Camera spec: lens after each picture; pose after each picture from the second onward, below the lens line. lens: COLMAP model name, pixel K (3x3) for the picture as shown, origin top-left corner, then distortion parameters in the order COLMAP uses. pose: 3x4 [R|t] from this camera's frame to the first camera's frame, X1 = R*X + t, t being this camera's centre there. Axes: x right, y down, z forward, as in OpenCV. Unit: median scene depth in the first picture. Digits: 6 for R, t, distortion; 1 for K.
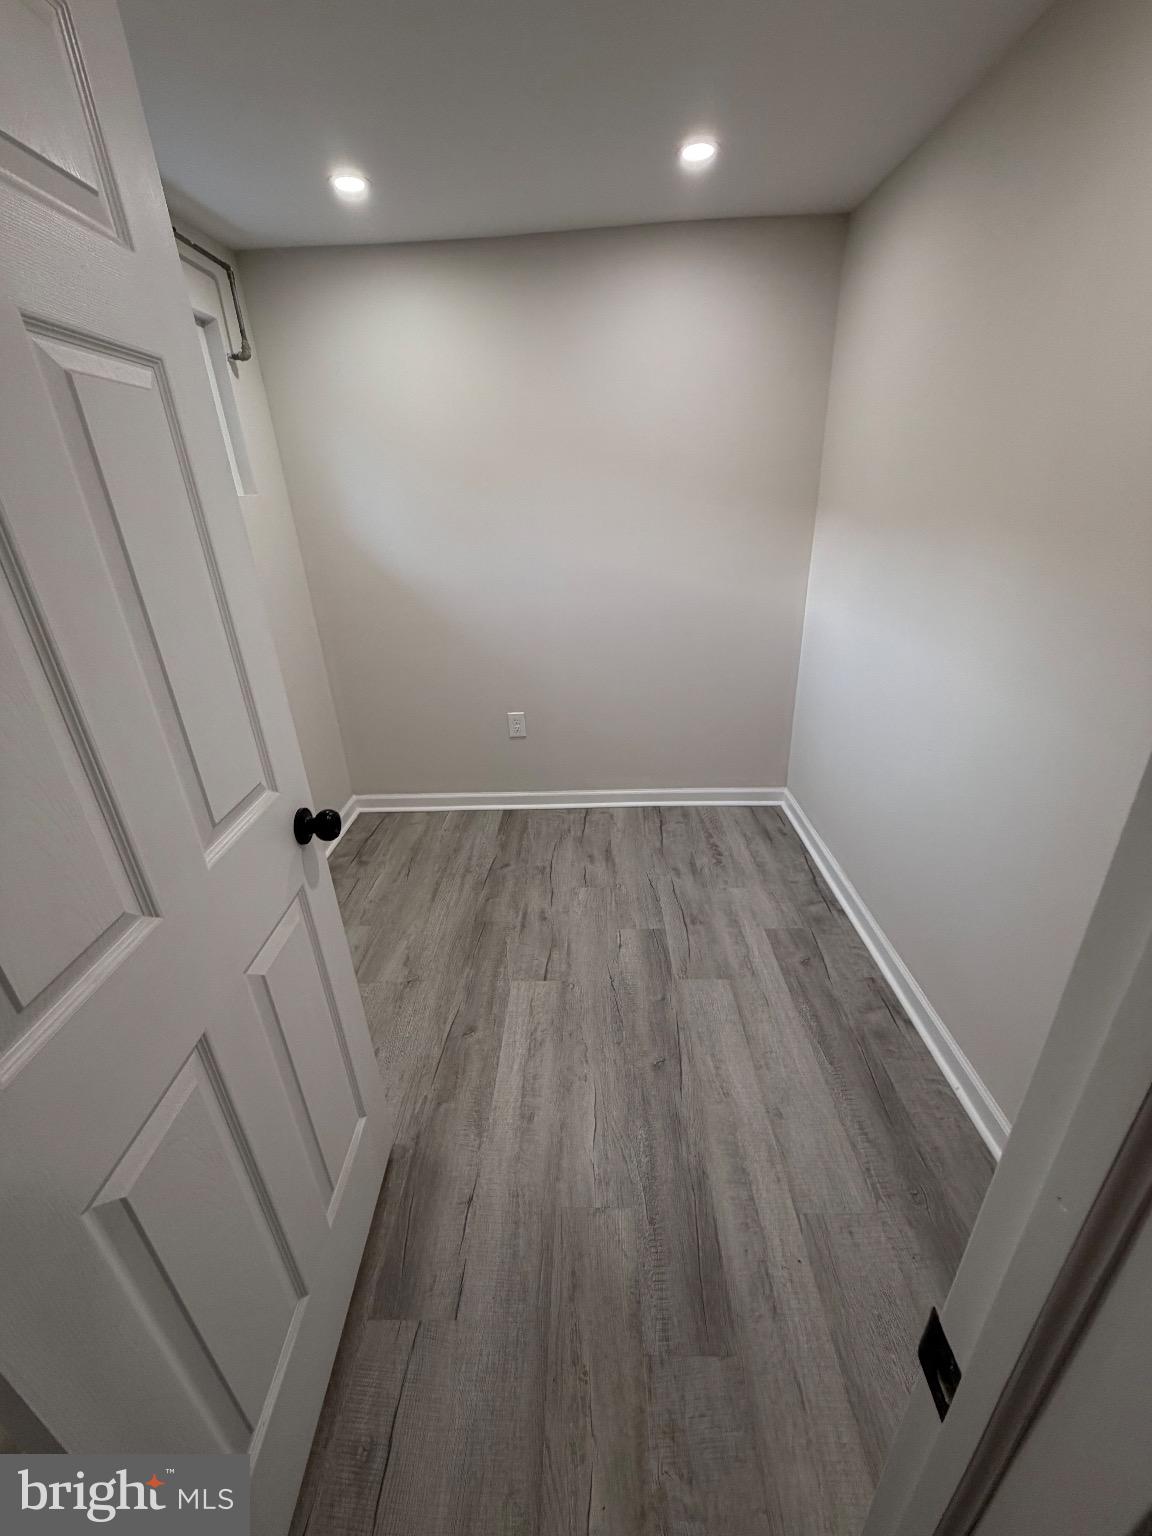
lens RADIAL K [[625.3, 0, 575.4], [0, 625.3, 767.3], [0, 0, 1]] dist [-0.001909, 0.000407]
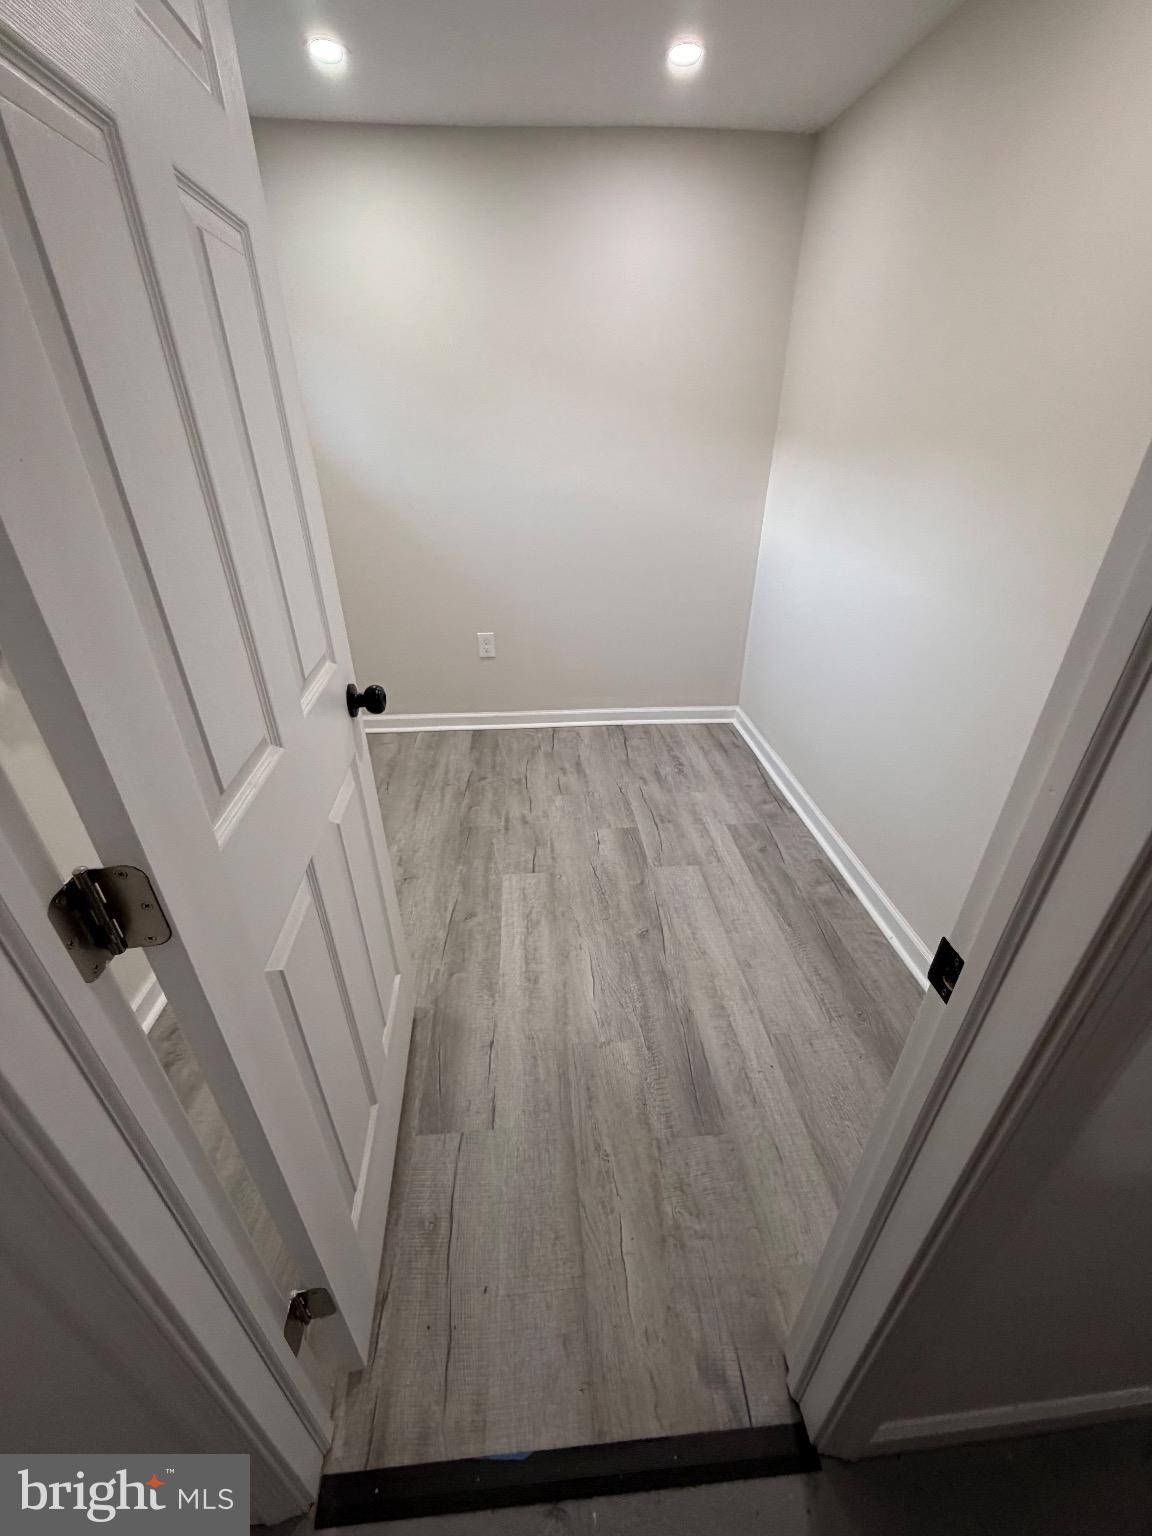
lens RADIAL K [[625.3, 0, 574.0], [0, 625.3, 773.1], [0, 0, 1]] dist [-0.001909, 0.000407]
pose [[0.993770, -0.018031, 0.109985, -0.123517], [0.007834, 0.995686, 0.092452, 0.086852], [-0.111178, -0.091015, 0.989624, -0.093319]]
